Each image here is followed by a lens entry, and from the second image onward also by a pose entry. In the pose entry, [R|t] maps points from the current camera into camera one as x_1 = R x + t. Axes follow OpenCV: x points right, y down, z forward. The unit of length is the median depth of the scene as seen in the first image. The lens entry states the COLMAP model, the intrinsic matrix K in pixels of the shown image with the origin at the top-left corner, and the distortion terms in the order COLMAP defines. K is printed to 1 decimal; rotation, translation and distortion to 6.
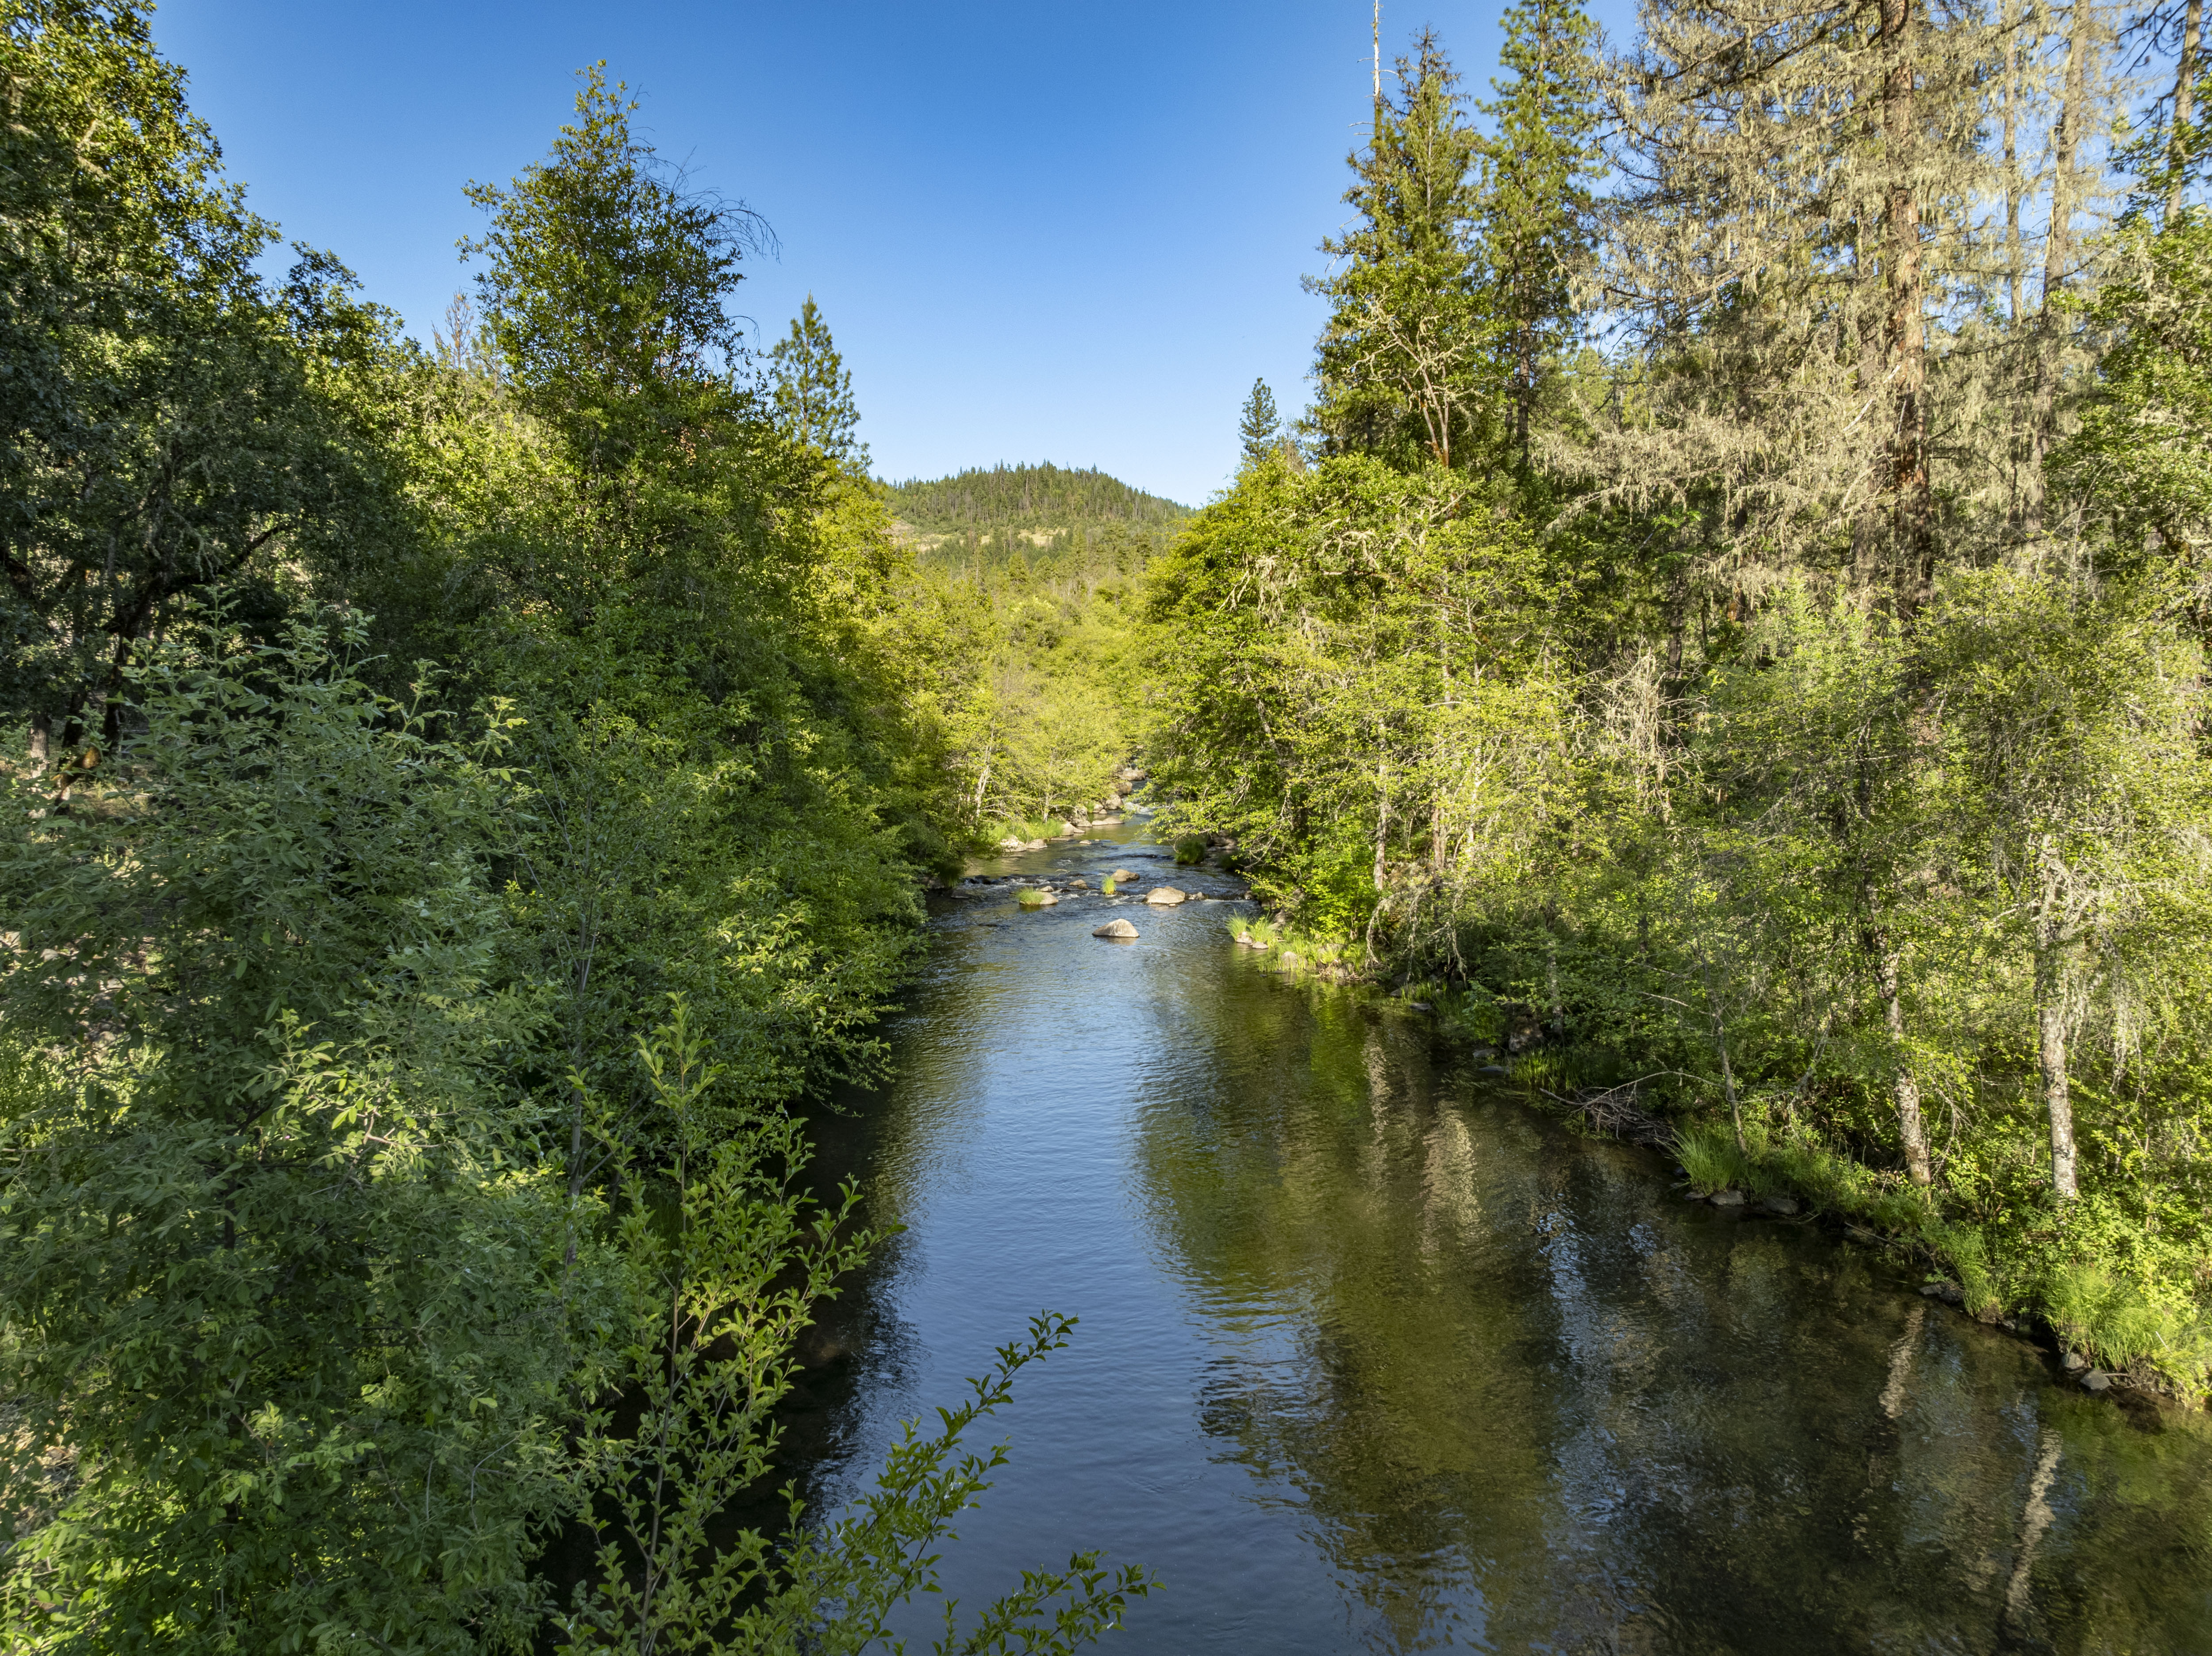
lens RADIAL K [[1536.2, 0, 1111.1], [0, 1536.2, 828.6], [0, 0, 1]] dist [-0.043257, -0.002836]
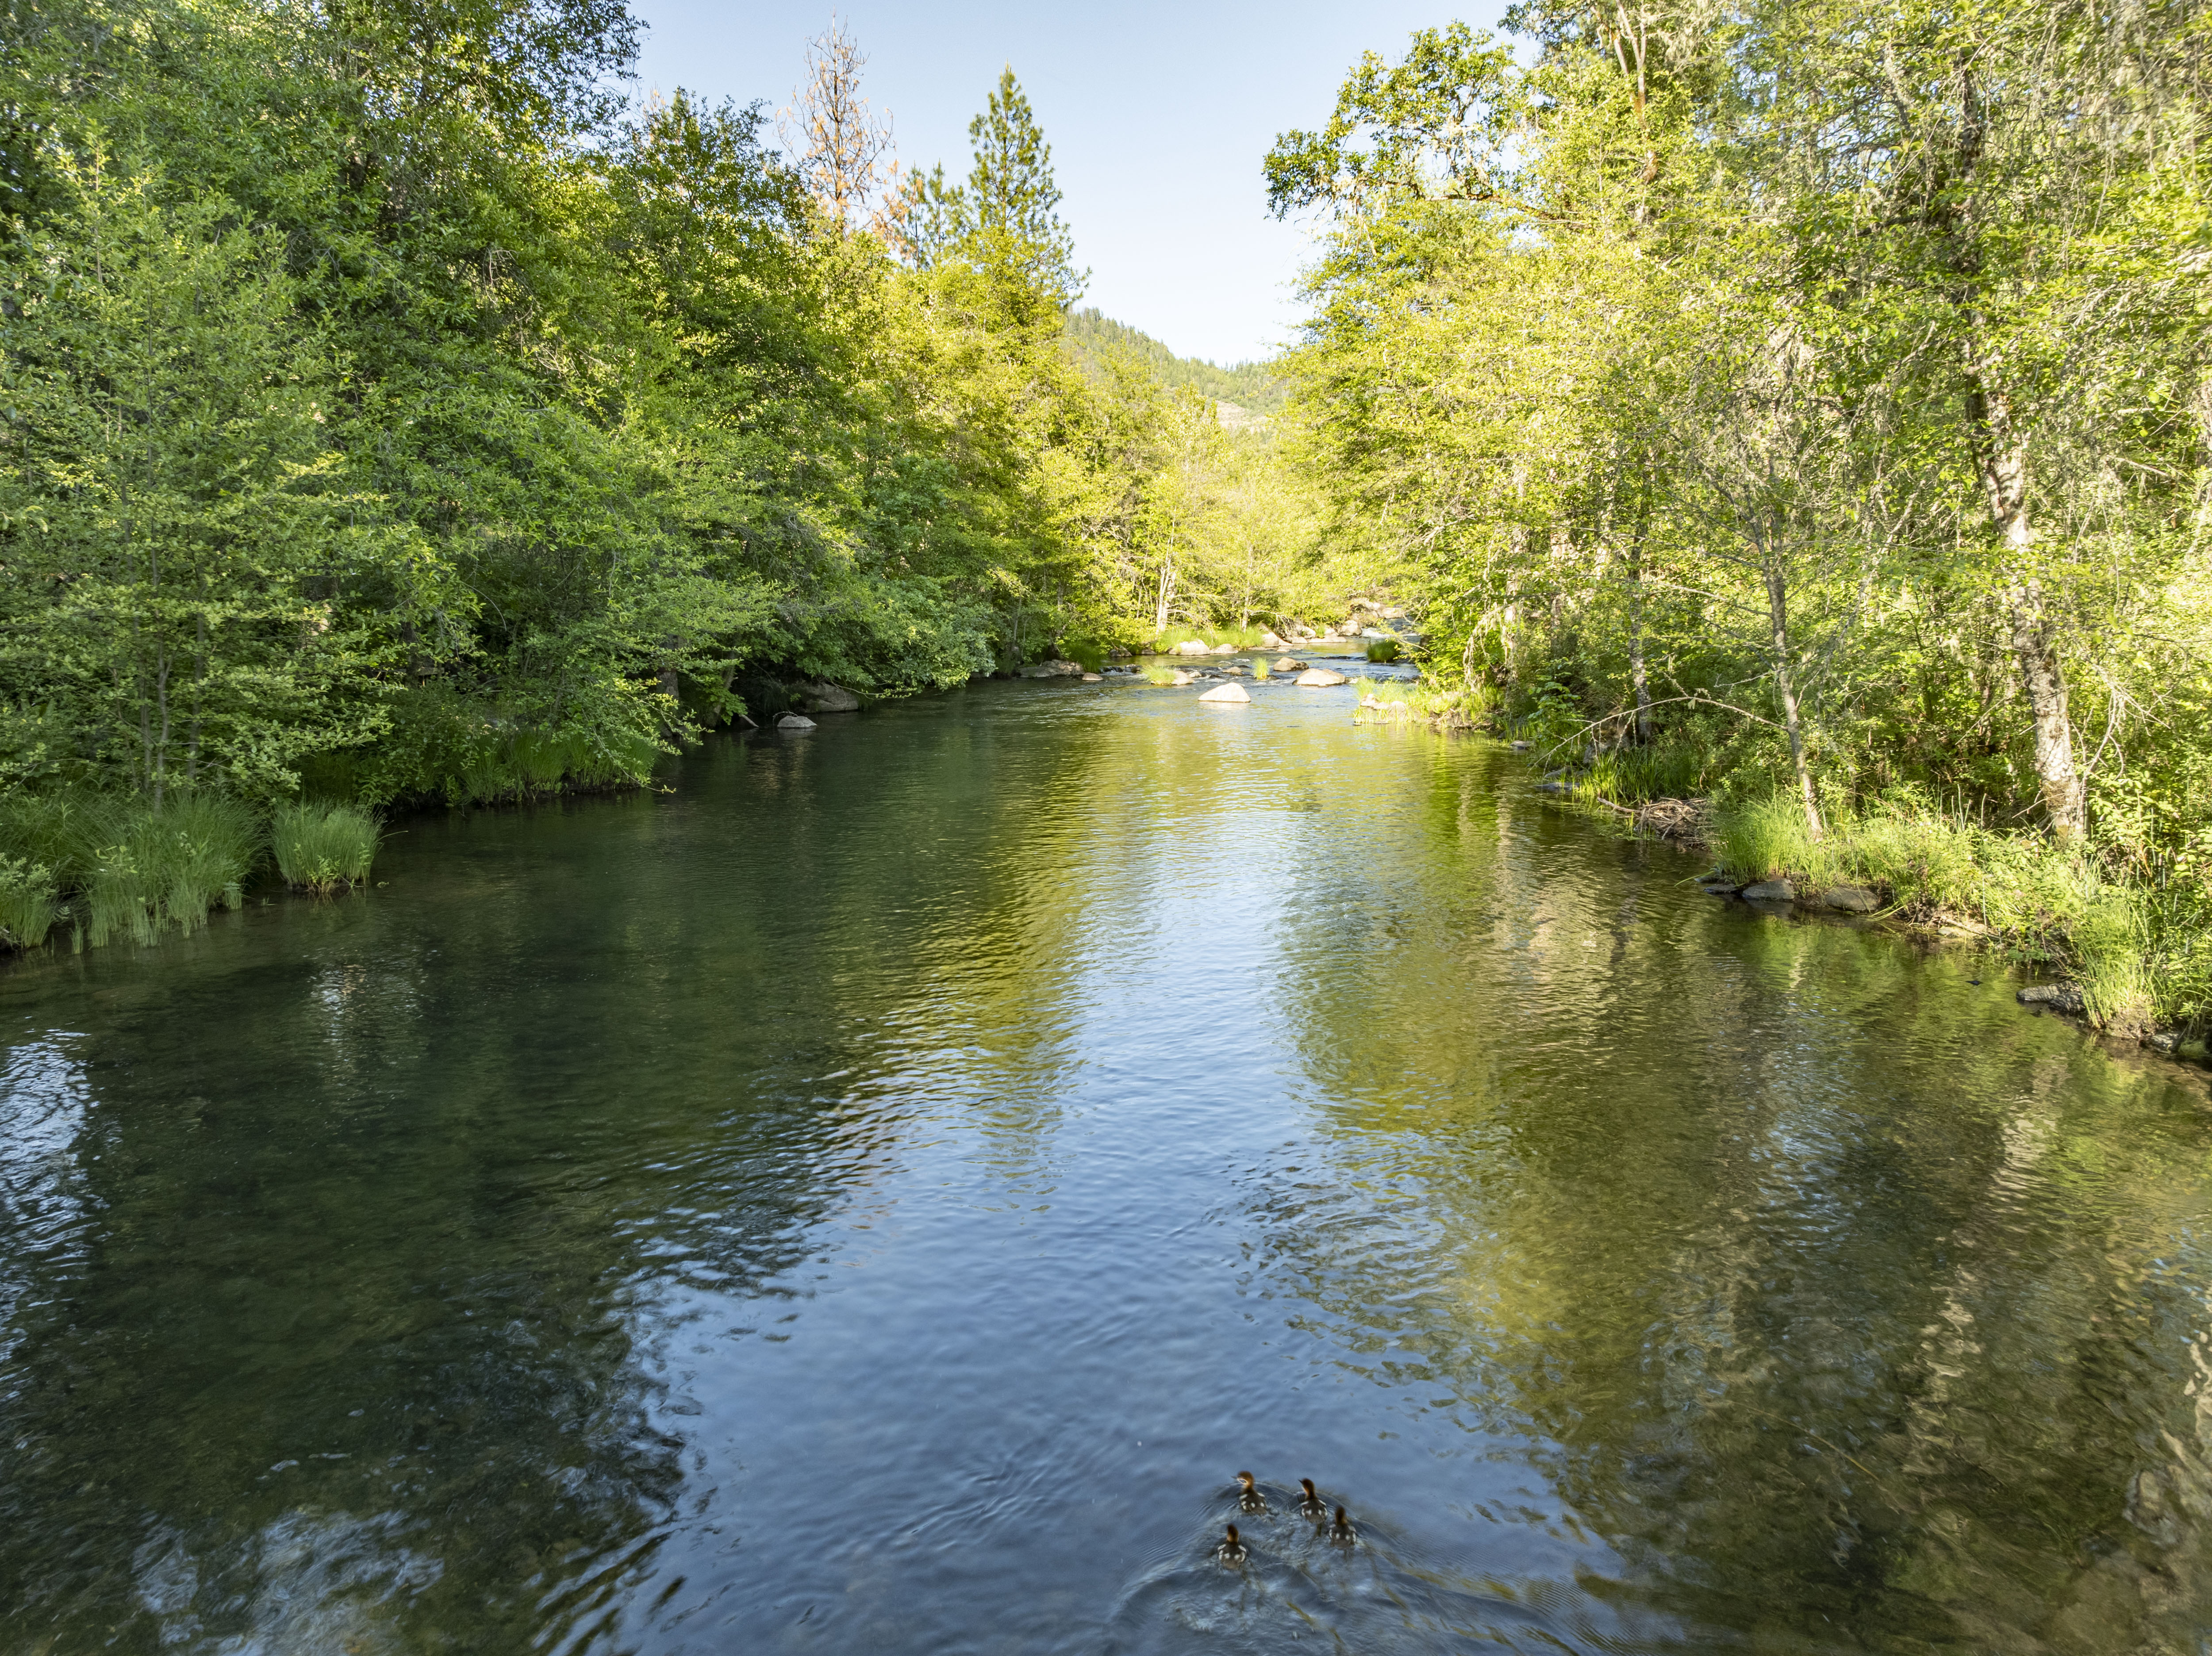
lens RADIAL K [[1536.2, 0, 1103.6], [0, 1536.2, 828.6], [0, 0, 1]] dist [-0.043257, -0.002836]
pose [[0.974034, 0.029354, -0.224490, 0.079178], [-0.015052, 0.997762, 0.065156, 0.051685], [0.225900, -0.060085, 0.972296, 0.089288]]
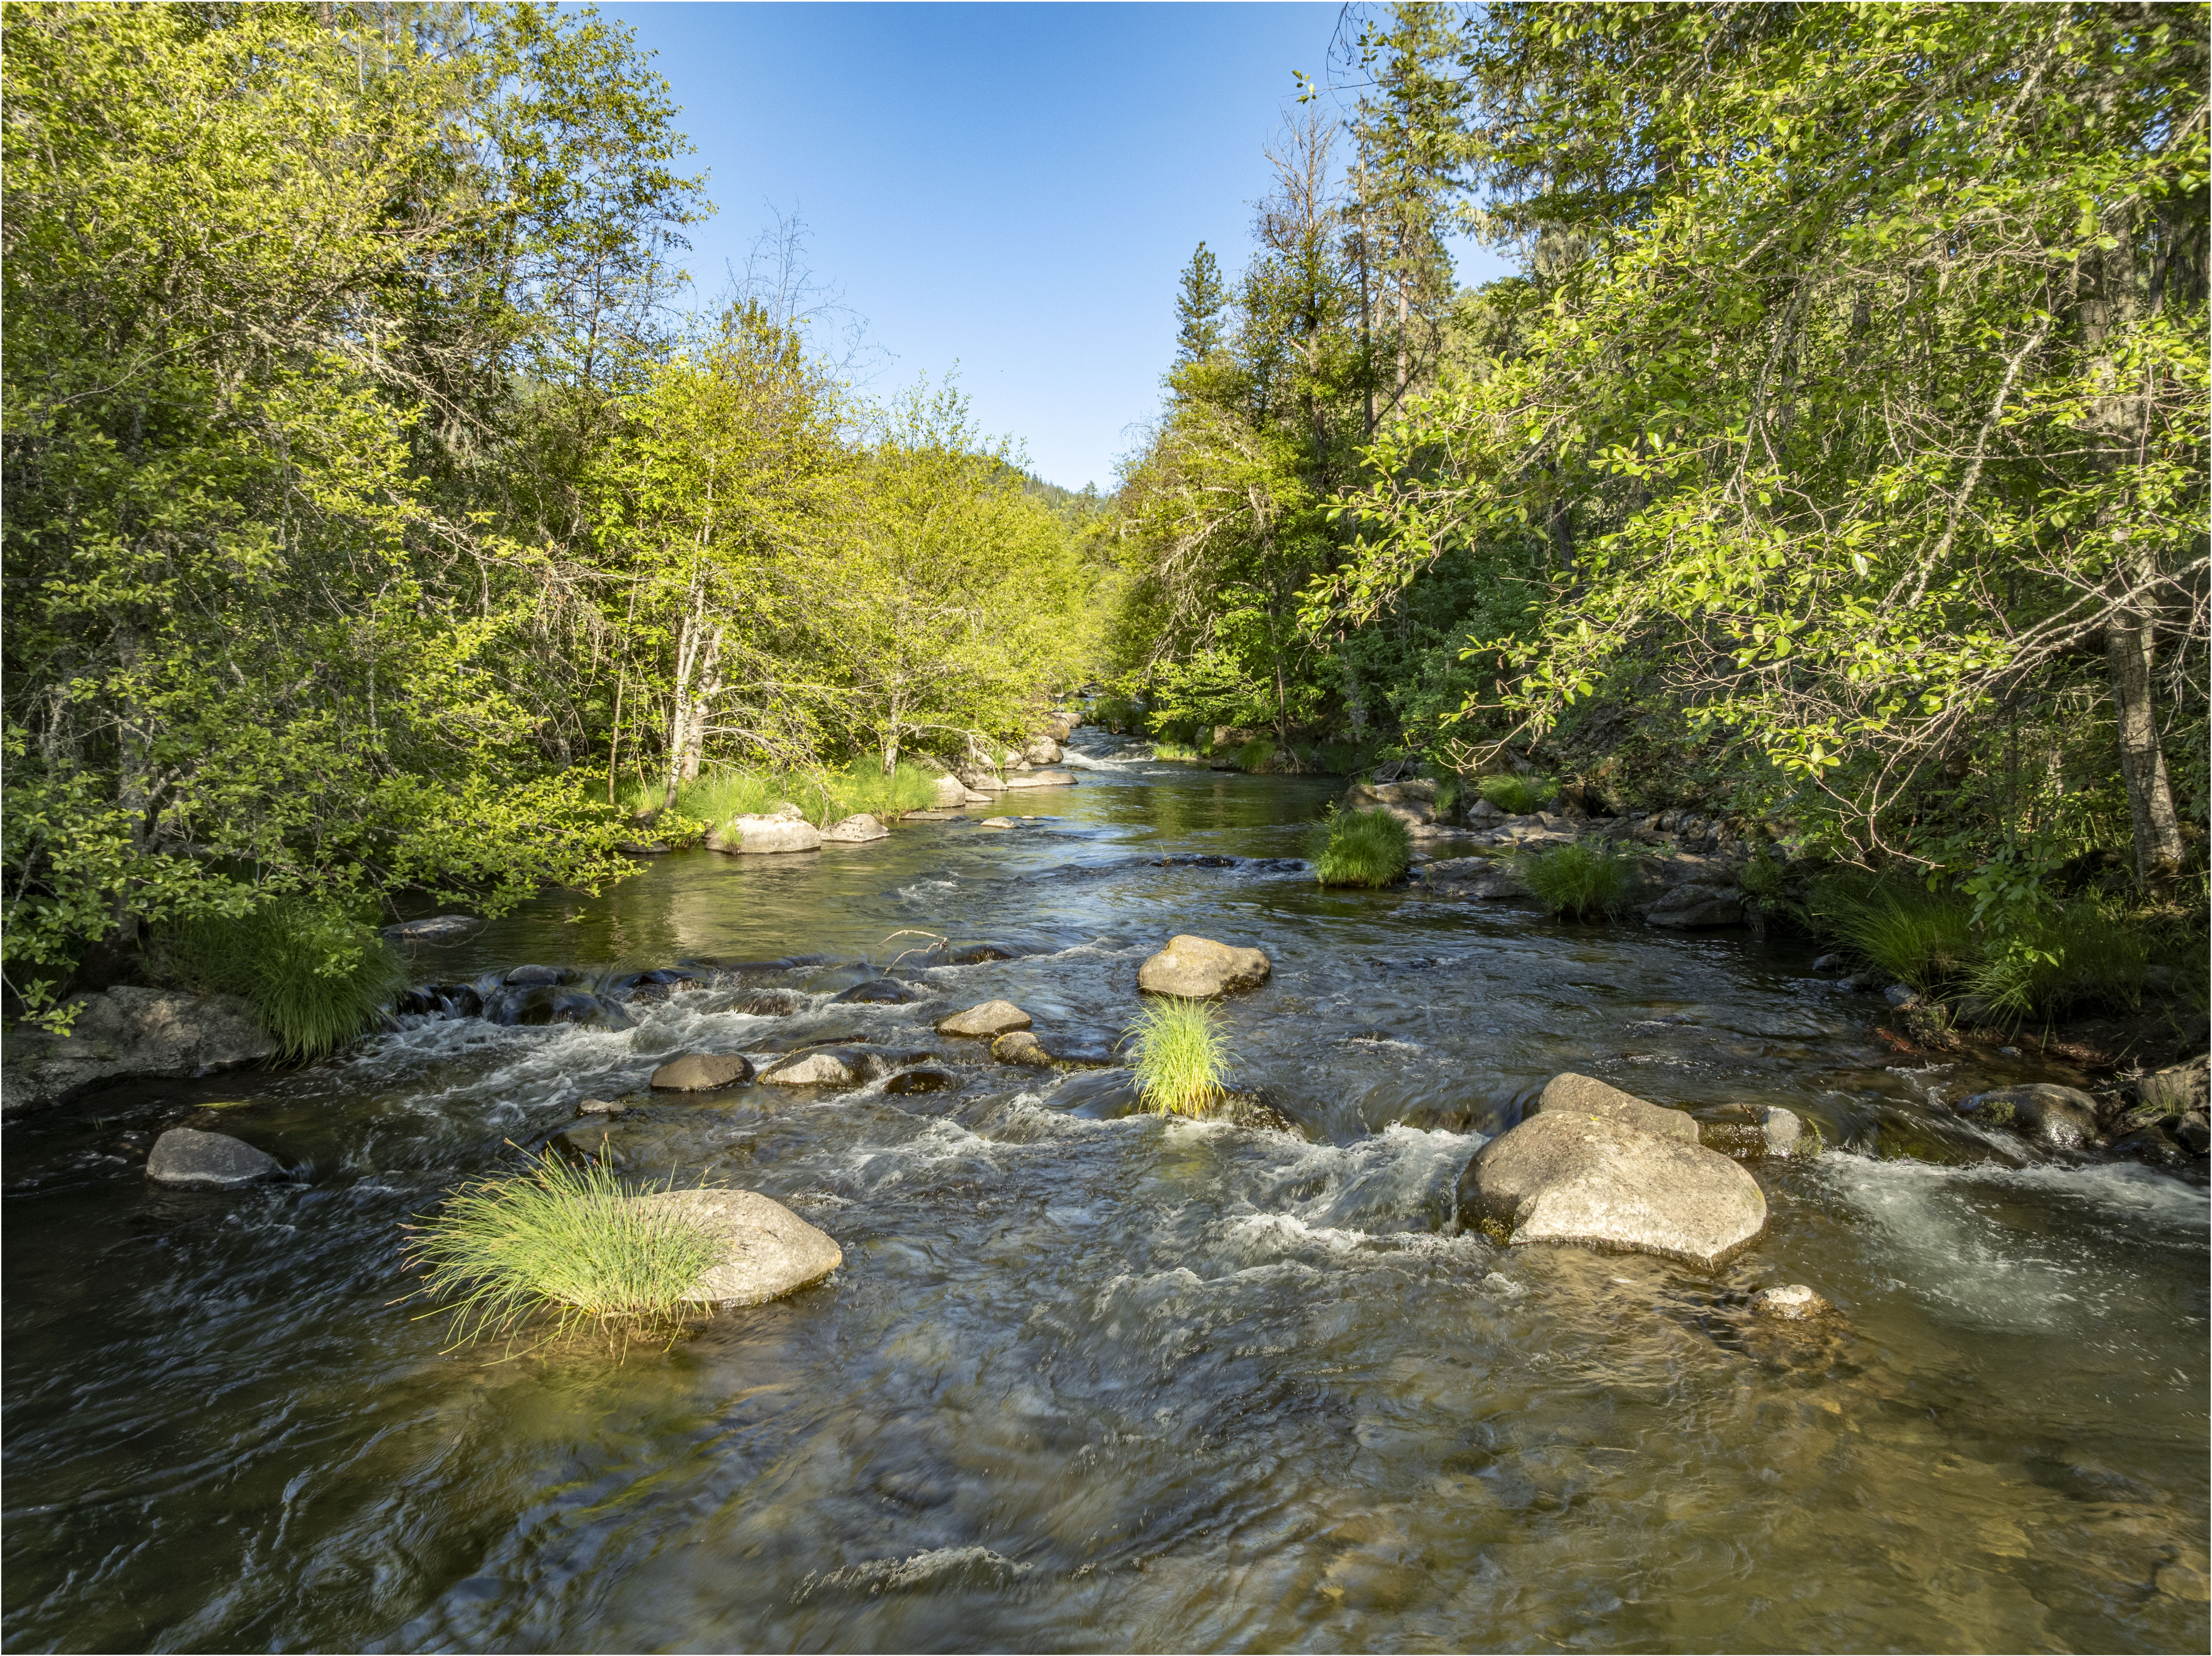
lens RADIAL K [[1536.2, 0, 1106.7], [0, 1536.2, 823.5], [0, 0, 1]] dist [-0.043257, -0.002836]
pose [[0.997901, -0.005583, 0.064513, -0.013369], [0.005249, 0.999972, 0.005349, 0.006465], [-0.064541, -0.004999, 0.997903, 0.588676]]
